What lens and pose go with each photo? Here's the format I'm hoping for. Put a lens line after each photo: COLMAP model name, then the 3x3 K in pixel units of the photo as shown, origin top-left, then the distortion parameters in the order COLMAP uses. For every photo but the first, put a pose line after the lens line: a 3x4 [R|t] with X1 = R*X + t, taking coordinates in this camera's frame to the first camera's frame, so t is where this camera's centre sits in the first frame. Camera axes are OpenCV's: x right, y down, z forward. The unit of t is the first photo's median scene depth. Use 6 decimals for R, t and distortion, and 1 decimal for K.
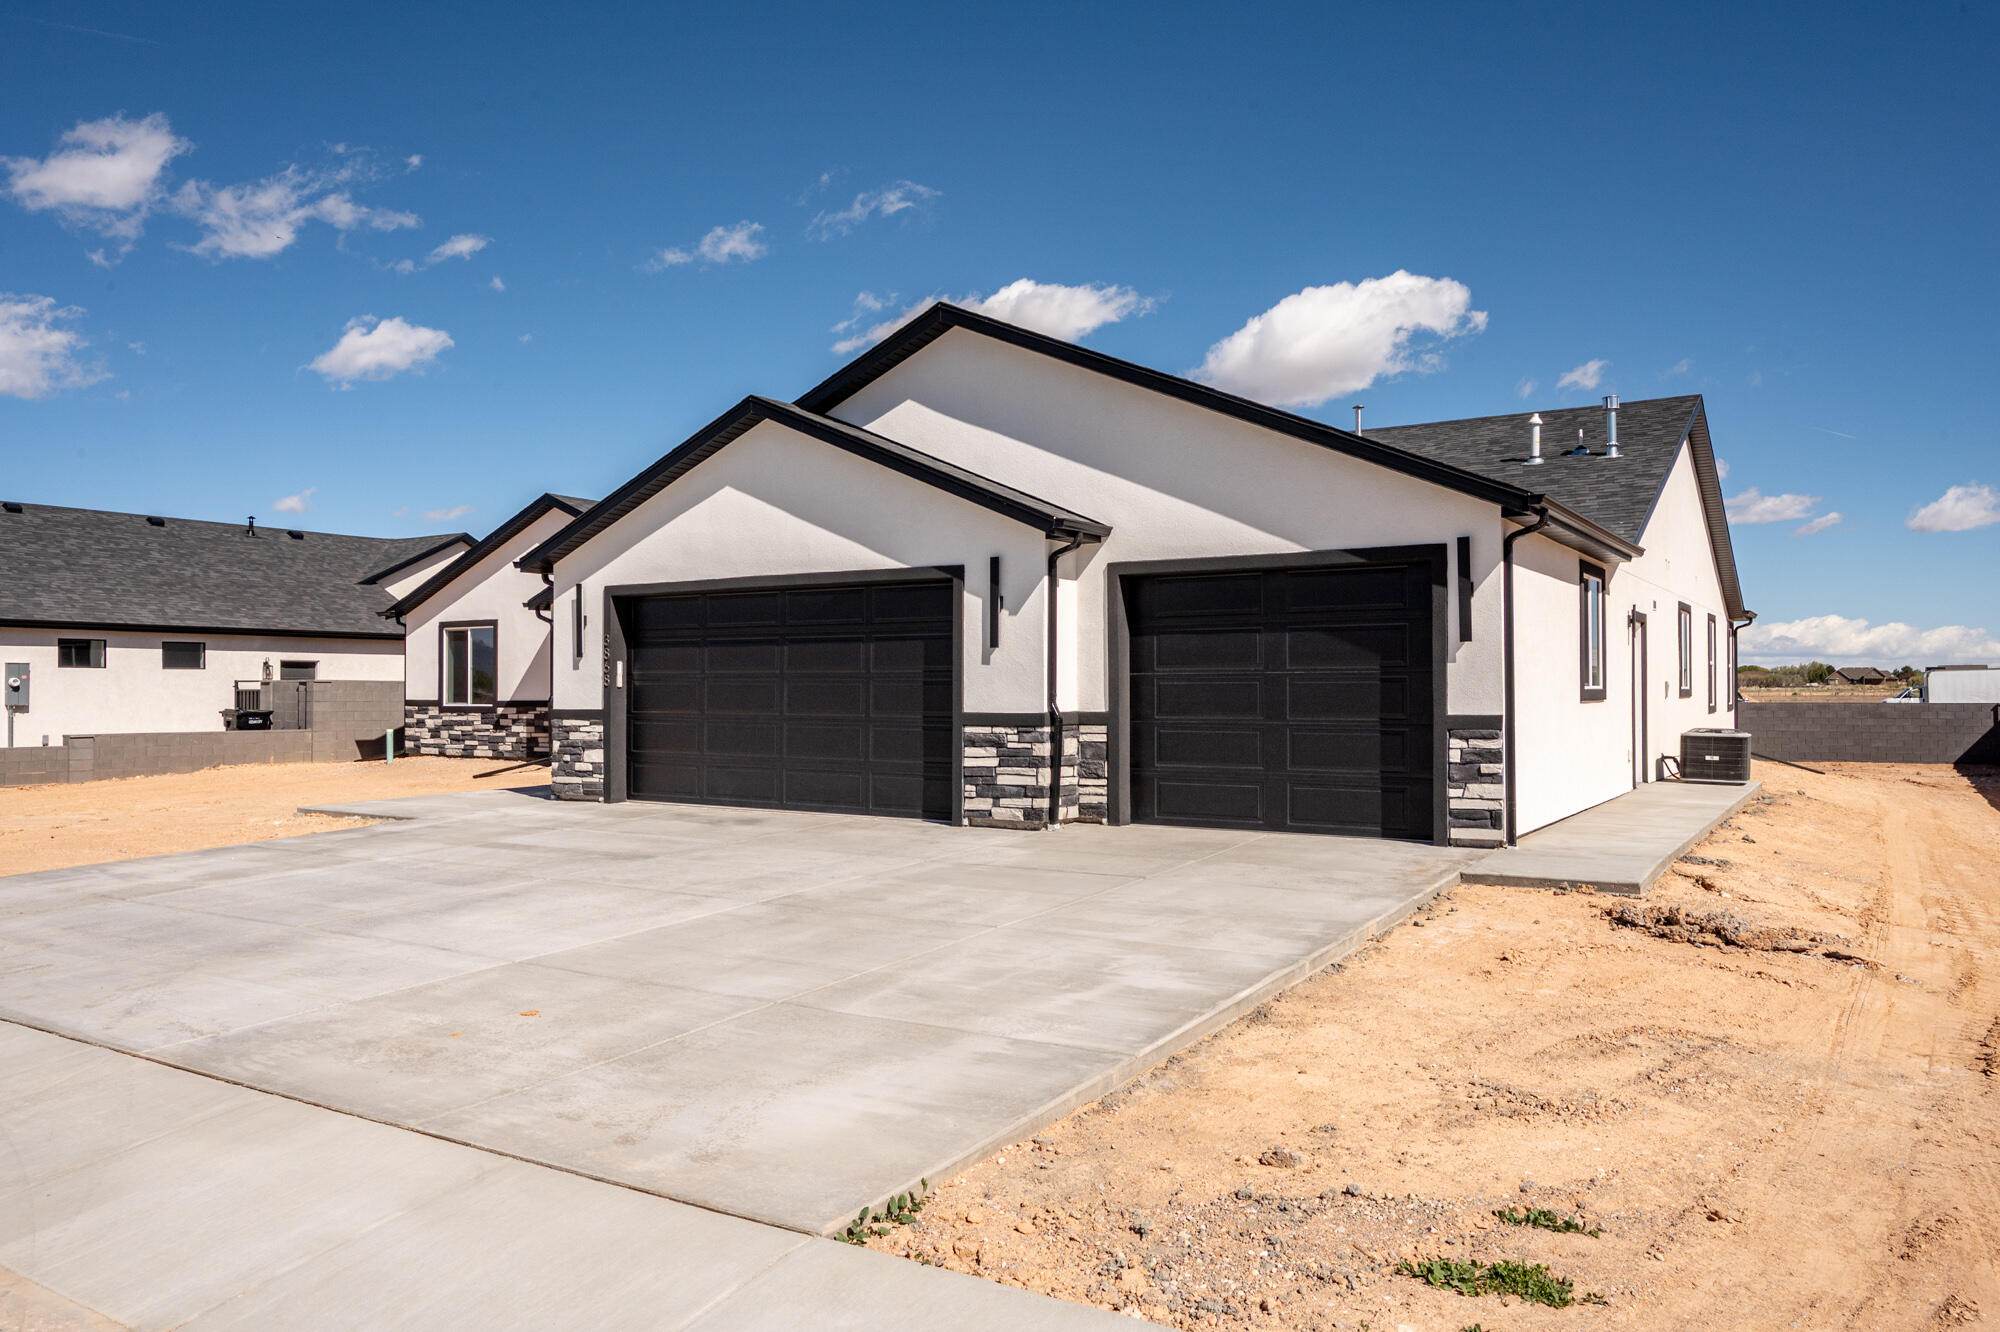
lens RADIAL K [[1406.1, 0, 999.9], [0, 1406.1, 669.6], [0, 0, 1]] dist [-0.001057, -0.000030]
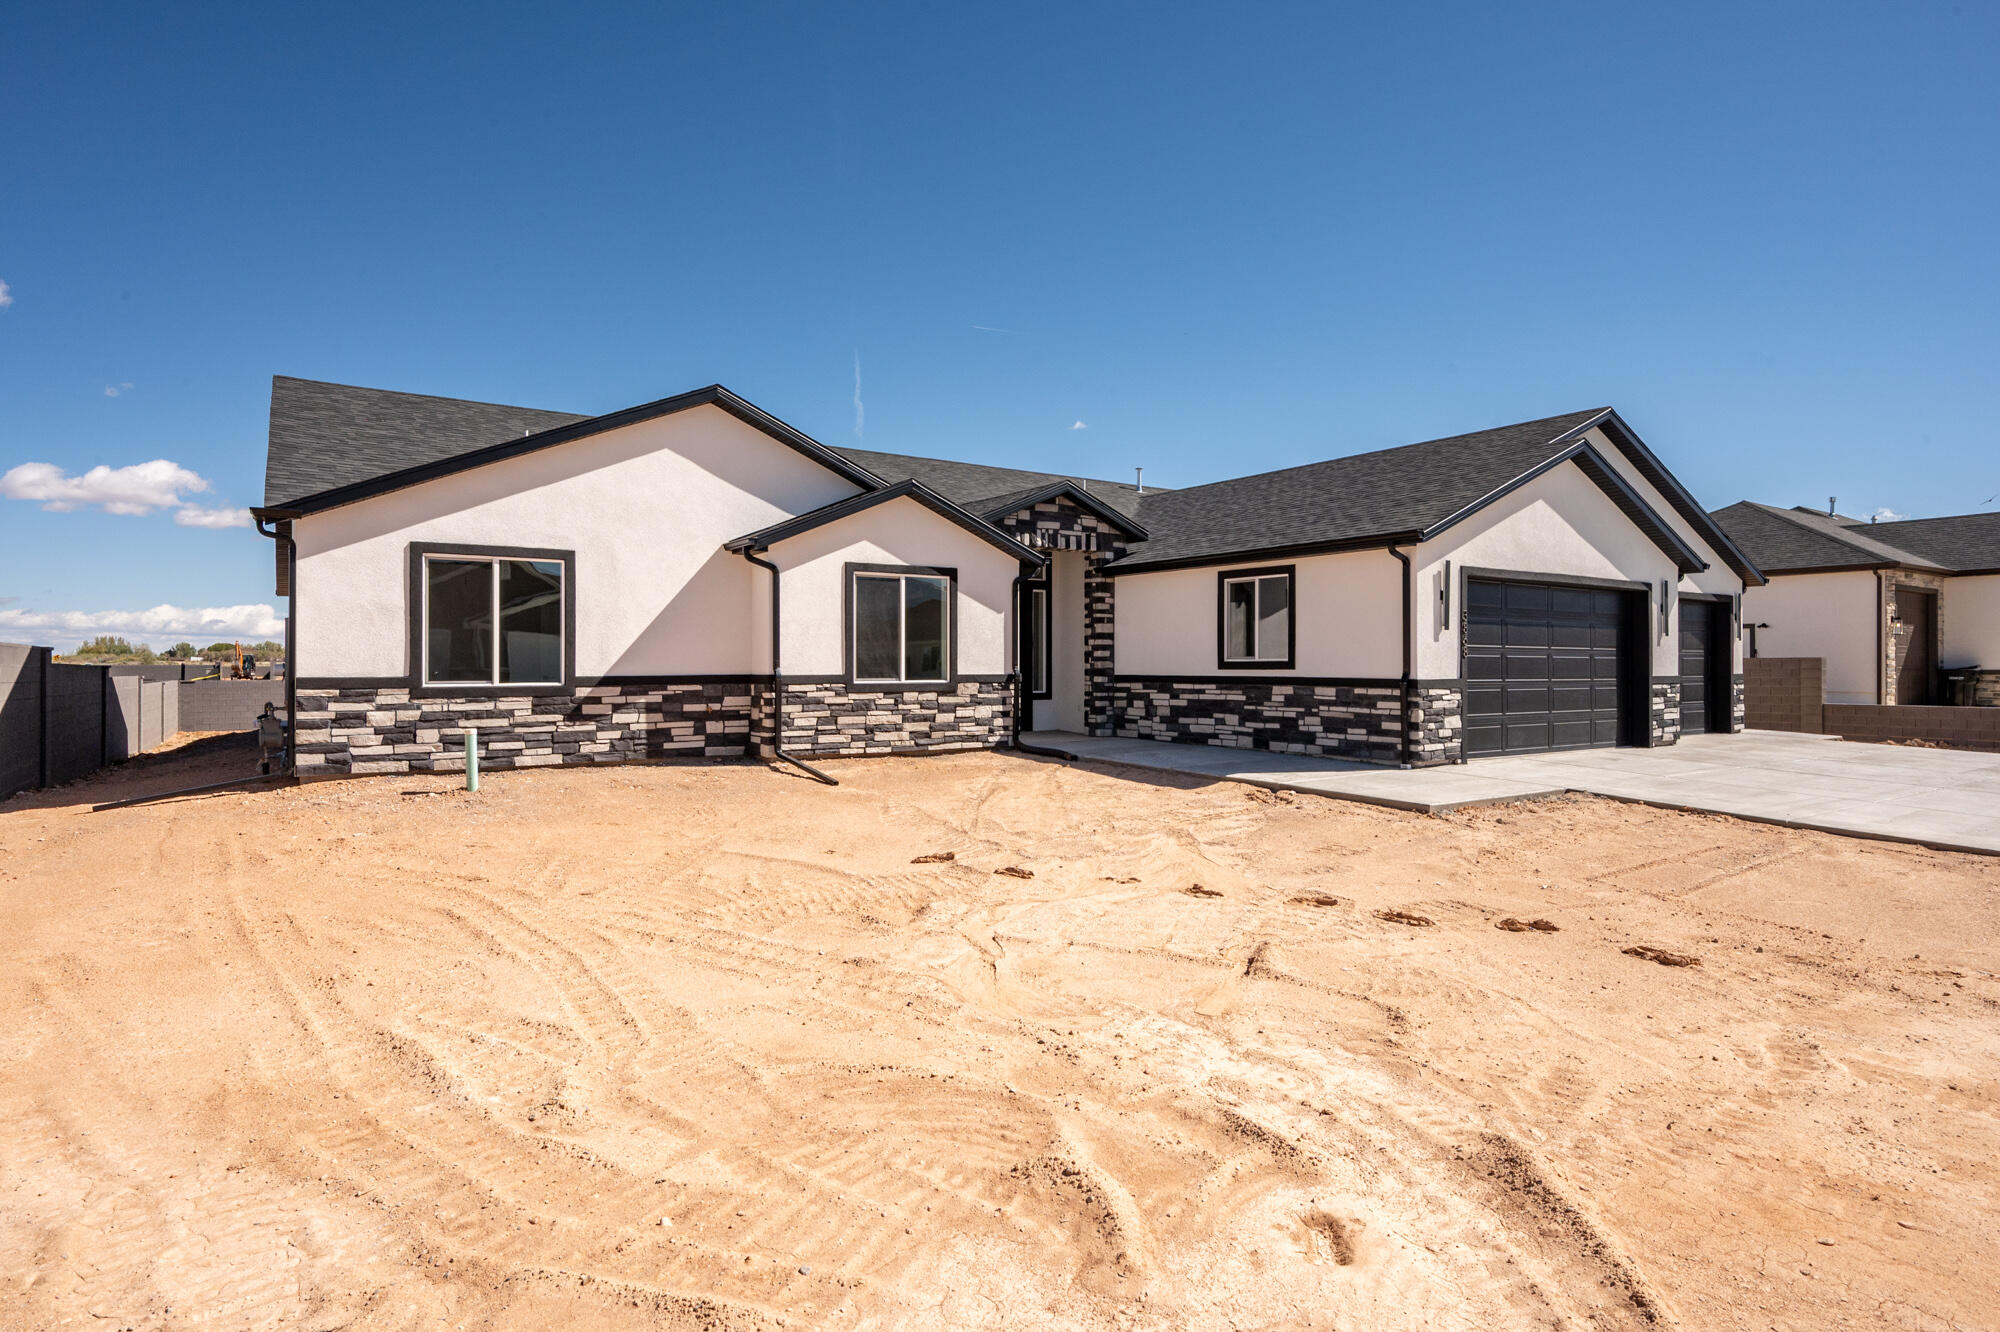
lens RADIAL K [[1070.8, 0, 997.4], [0, 1070.8, 663.8], [0, 0, 1]] dist [0.000289, -0.000071]
pose [[0.381749, 0.001133, 0.924265, -0.739239], [-0.013981, 0.999892, 0.004550, 0.011276], [-0.924160, -0.014659, 0.381724, 0.633695]]
